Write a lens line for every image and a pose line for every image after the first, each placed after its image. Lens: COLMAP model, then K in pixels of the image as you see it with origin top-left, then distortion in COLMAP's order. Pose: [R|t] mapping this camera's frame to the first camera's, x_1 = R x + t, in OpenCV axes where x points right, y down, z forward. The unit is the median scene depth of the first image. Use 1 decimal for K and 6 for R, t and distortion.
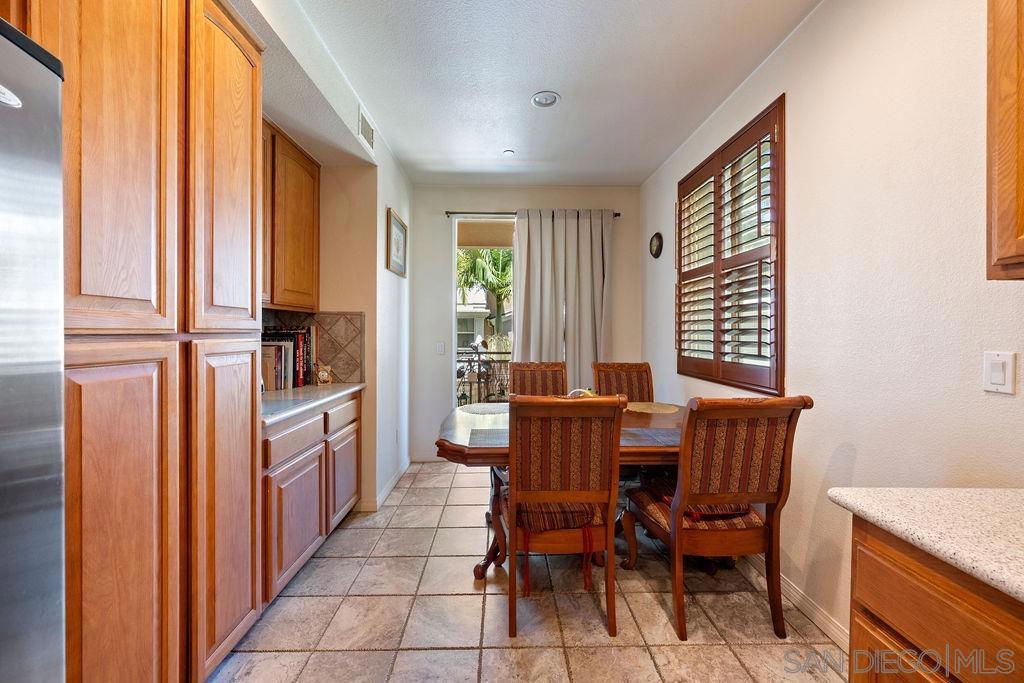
lens RADIAL K [[361.4, 0, 504.6], [0, 361.4, 330.9], [0, 0, 1]] dist [0.002967, 0.000080]
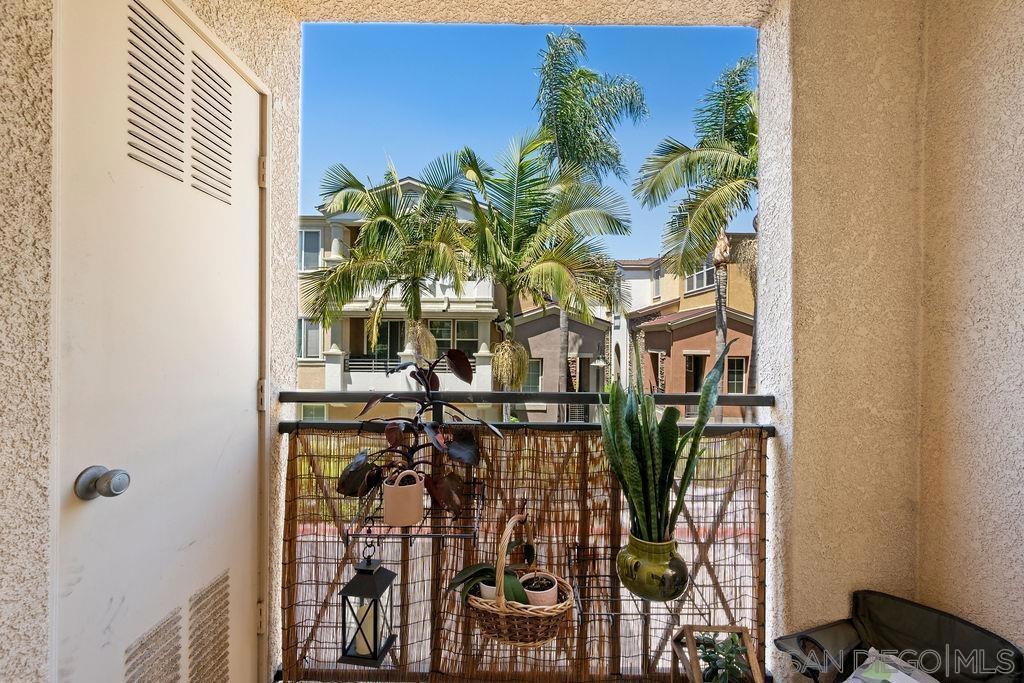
lens RADIAL K [[406.2, 0, 512.5], [0, 406.2, 340.4], [0, 0, 1]] dist [-0.000693, -0.001119]
pose [[0.999929, 0.007655, -0.009100, -0.003945], [-0.007637, 0.999969, 0.002021, 0.005388], [0.009116, -0.001951, 0.999957, 0.219195]]
